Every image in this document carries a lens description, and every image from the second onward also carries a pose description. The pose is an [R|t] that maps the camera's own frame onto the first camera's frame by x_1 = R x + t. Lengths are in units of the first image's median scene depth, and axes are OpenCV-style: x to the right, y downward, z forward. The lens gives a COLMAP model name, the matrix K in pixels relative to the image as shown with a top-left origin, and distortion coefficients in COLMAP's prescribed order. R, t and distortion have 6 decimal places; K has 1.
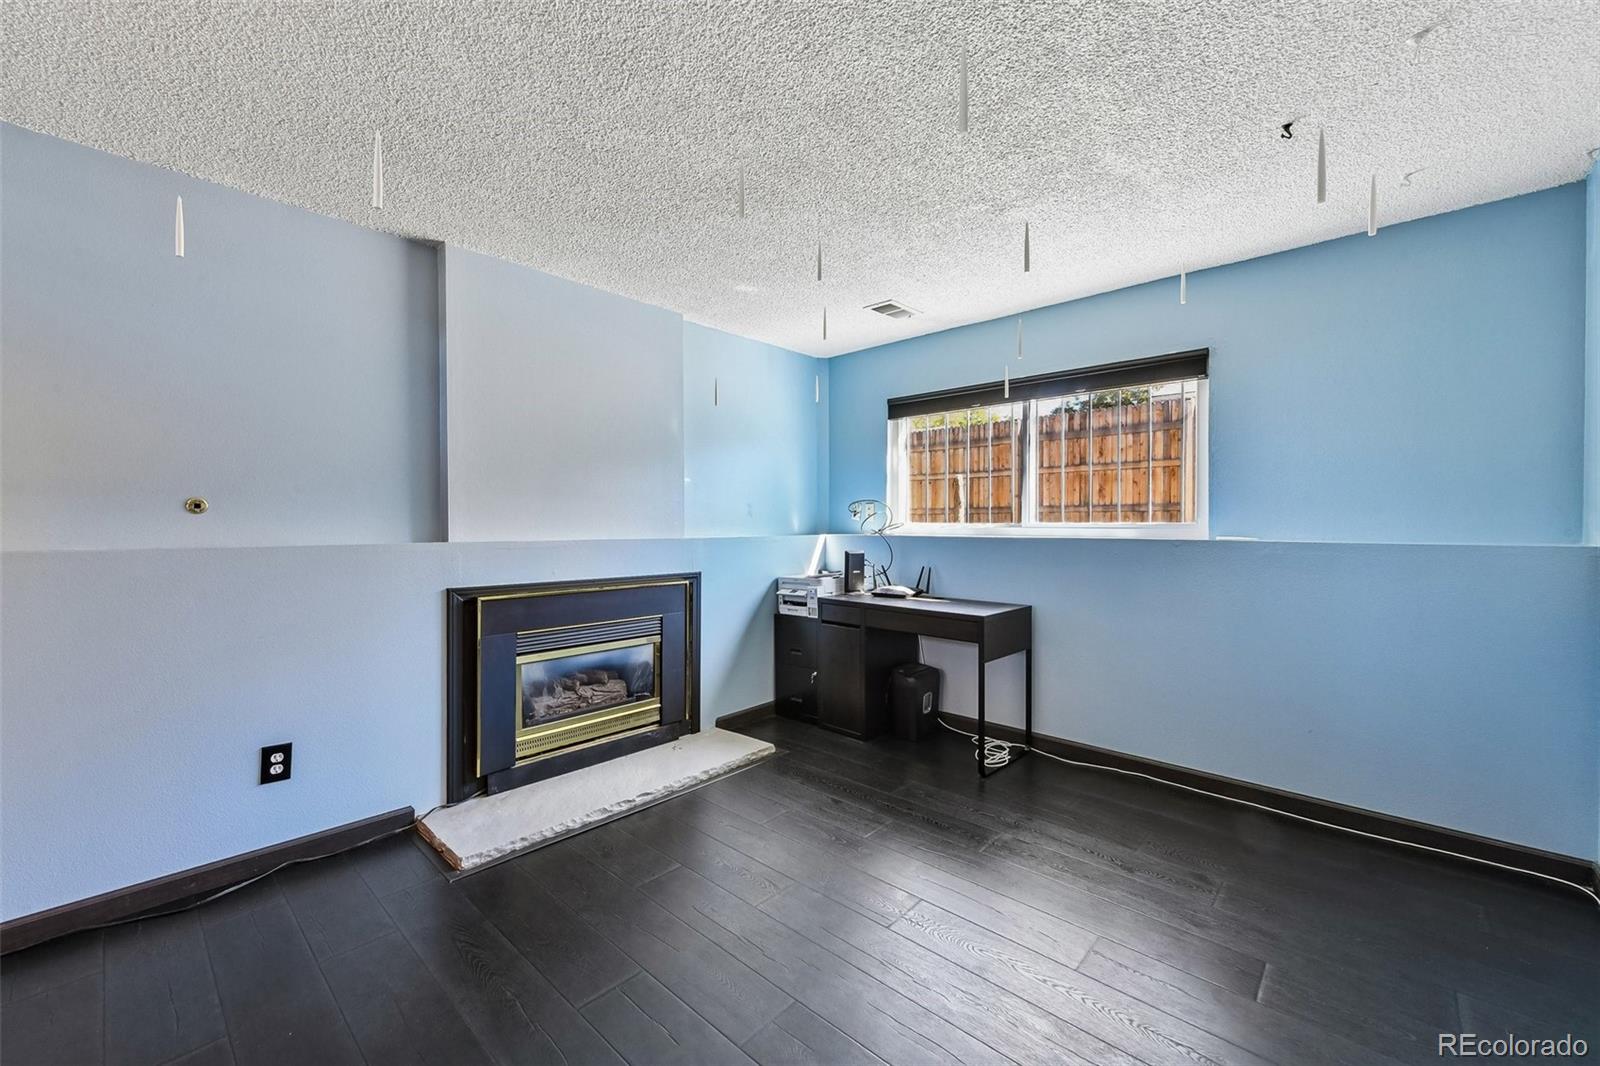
lens RADIAL K [[634.7, 0, 803.1], [0, 634.7, 531.7], [0, 0, 1]] dist [0.005304, -0.001253]
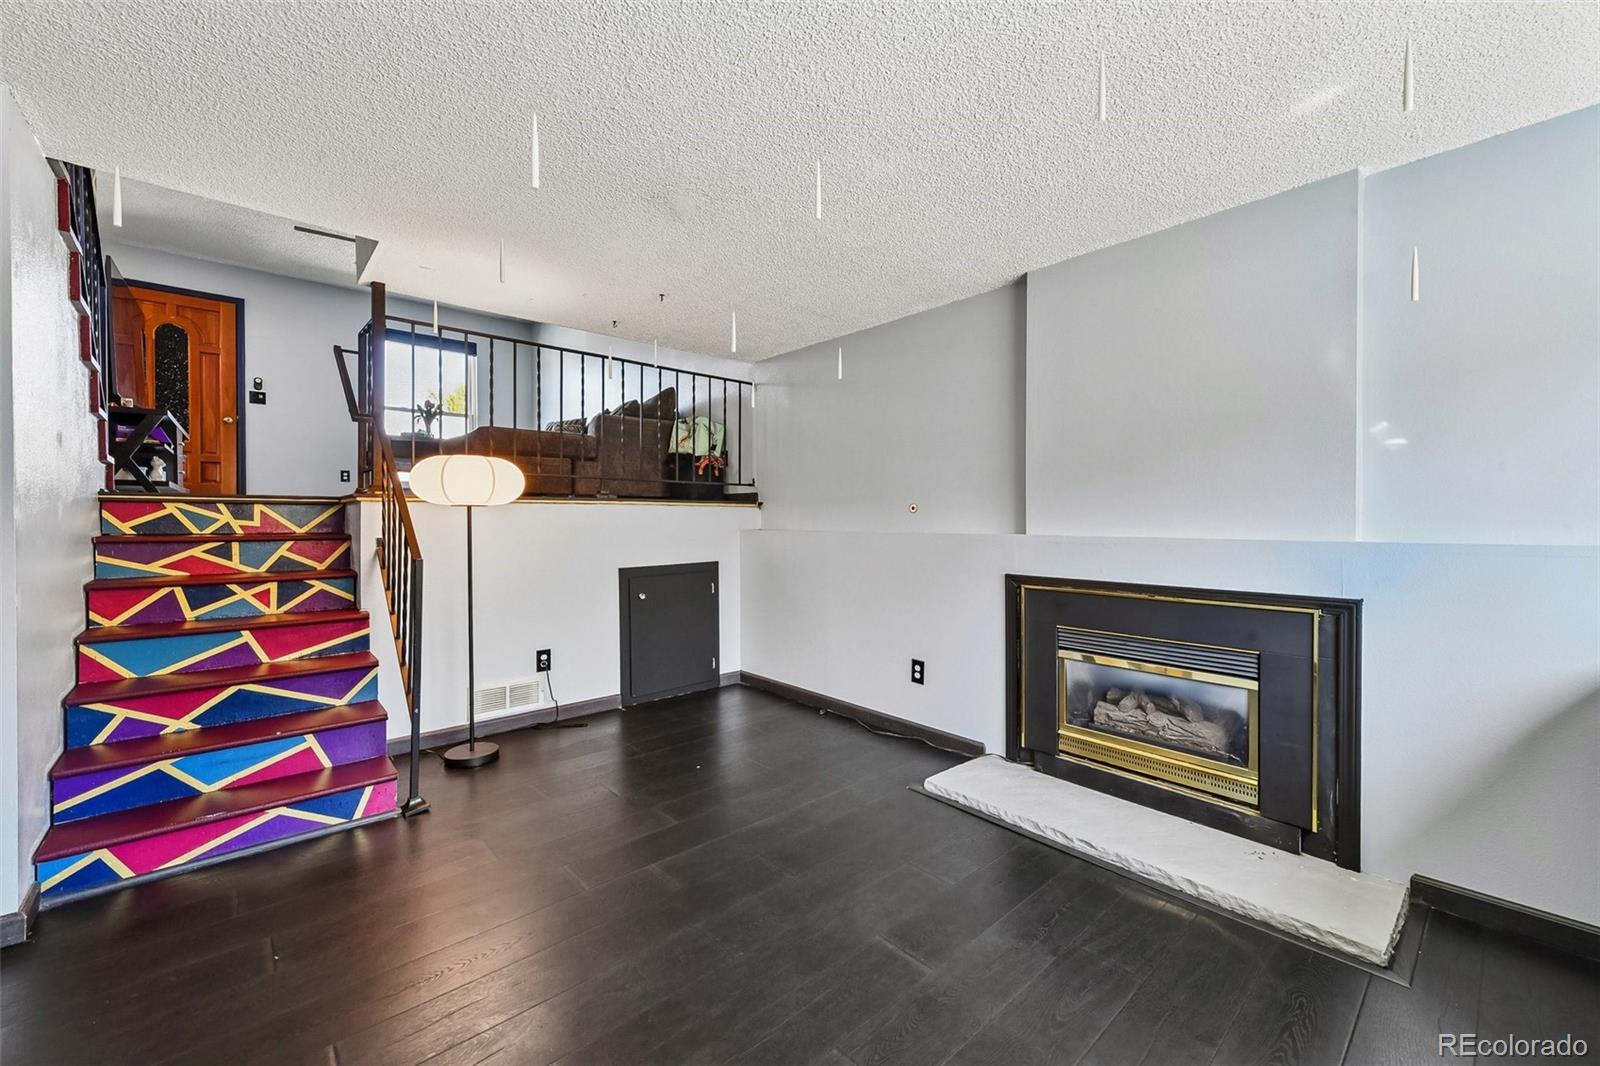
lens RADIAL K [[634.7, 0, 803.3], [0, 634.7, 522.0], [0, 0, 1]] dist [0.005304, -0.001253]
pose [[-0.099460, 0.005259, -0.995028, 0.578944], [-0.006915, 0.999958, 0.005976, -0.009791], [0.995018, 0.007475, -0.099419, 0.669274]]
